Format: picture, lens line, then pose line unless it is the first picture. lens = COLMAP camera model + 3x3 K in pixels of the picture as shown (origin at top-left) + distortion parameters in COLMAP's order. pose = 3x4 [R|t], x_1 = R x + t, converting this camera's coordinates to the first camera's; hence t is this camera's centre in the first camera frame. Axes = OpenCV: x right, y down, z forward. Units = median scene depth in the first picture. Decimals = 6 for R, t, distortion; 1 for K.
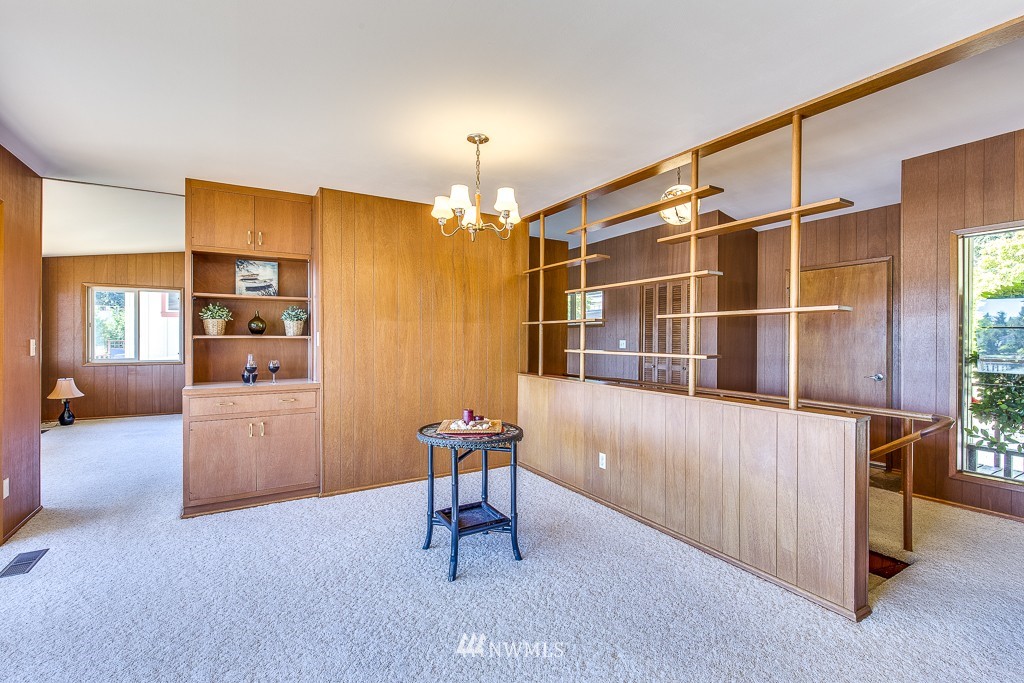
lens RADIAL K [[462.9, 0, 511.9], [0, 462.9, 340.4], [0, 0, 1]] dist [-0.000848, -0.000012]
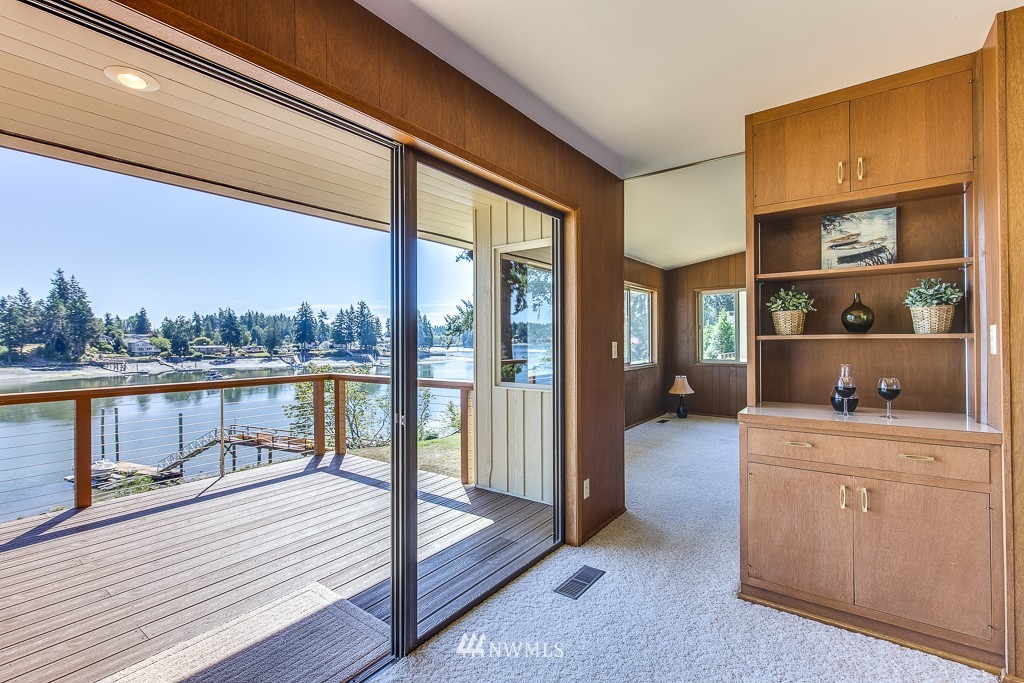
lens RADIAL K [[462.9, 0, 511.9], [0, 462.9, 340.4], [0, 0, 1]] dist [-0.000848, -0.000012]
pose [[0.385106, -0.005069, -0.922858, -0.172218], [0.004952, 0.999982, -0.003427, -0.002556], [0.922859, -0.003250, 0.385124, 0.362083]]
